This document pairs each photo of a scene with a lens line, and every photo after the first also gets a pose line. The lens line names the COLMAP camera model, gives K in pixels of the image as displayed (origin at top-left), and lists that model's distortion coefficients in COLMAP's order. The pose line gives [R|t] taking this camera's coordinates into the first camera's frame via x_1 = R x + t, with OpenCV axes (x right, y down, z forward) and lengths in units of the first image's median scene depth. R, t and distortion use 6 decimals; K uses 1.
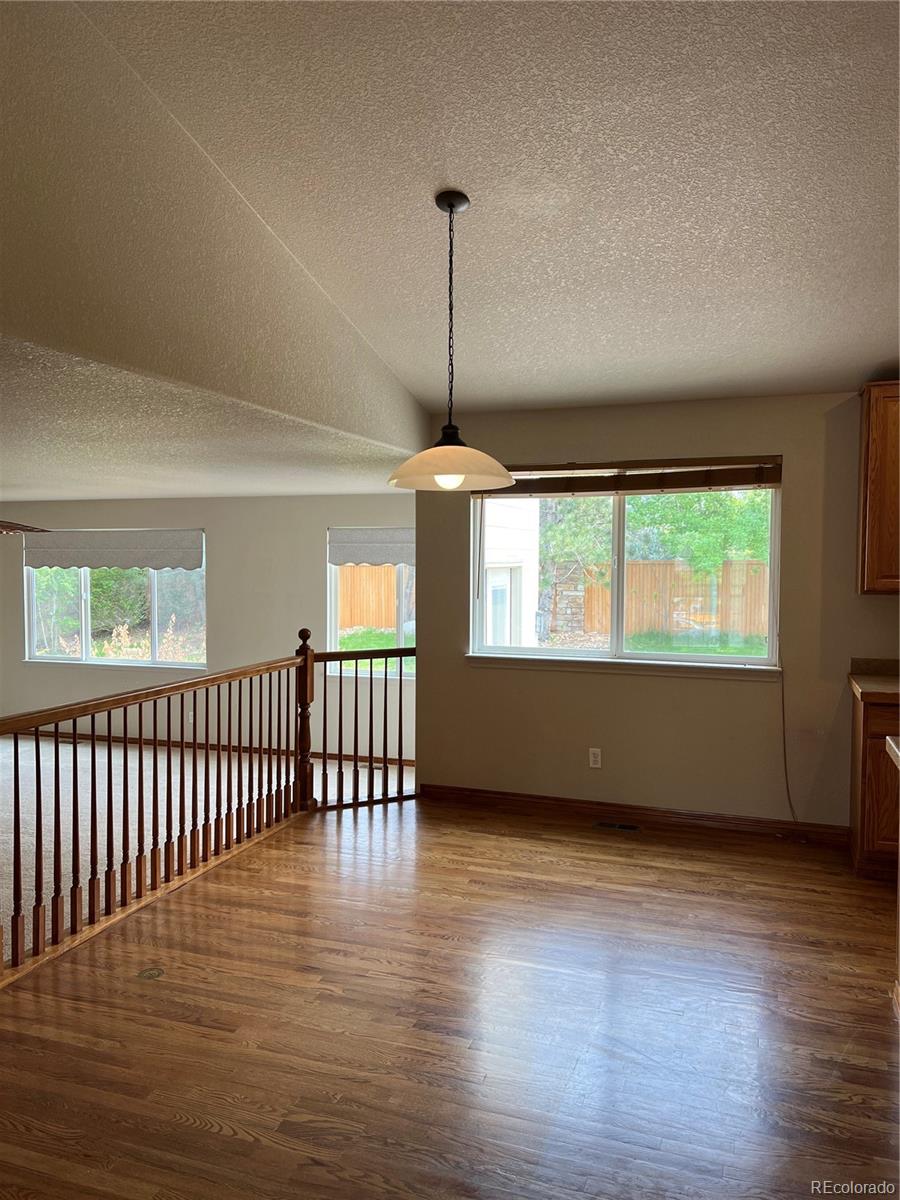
lens RADIAL K [[906.1, 0, 440.7], [0, 906.1, 600.8], [0, 0, 1]] dist [0.039228, -0.034634]
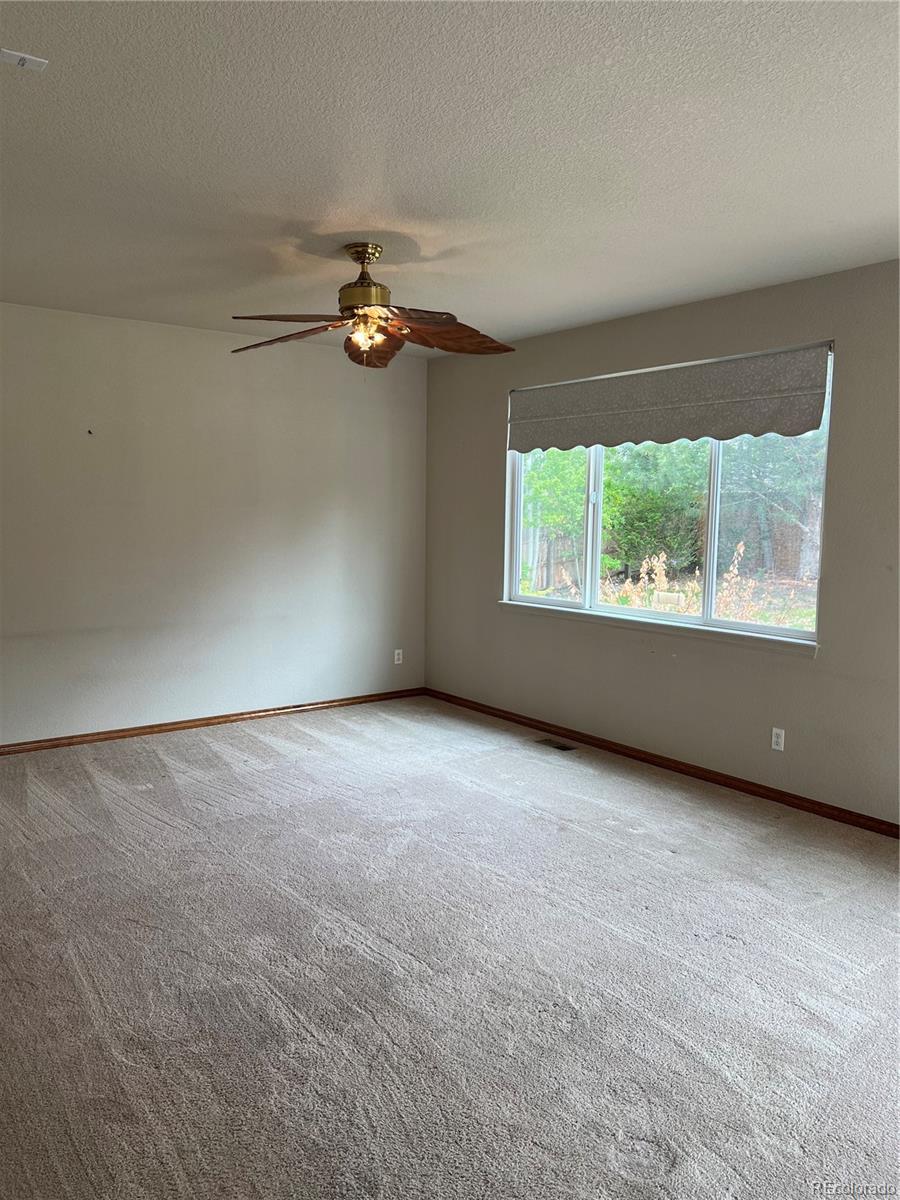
lens RADIAL K [[906.1, 0, 442.1], [0, 906.1, 601.1], [0, 0, 1]] dist [0.039228, -0.034634]
pose [[0.831748, 0.065385, -0.551290, -0.138821], [-0.037072, 0.997365, 0.062360, 0.026038], [0.553915, -0.031430, 0.831980, 0.432116]]
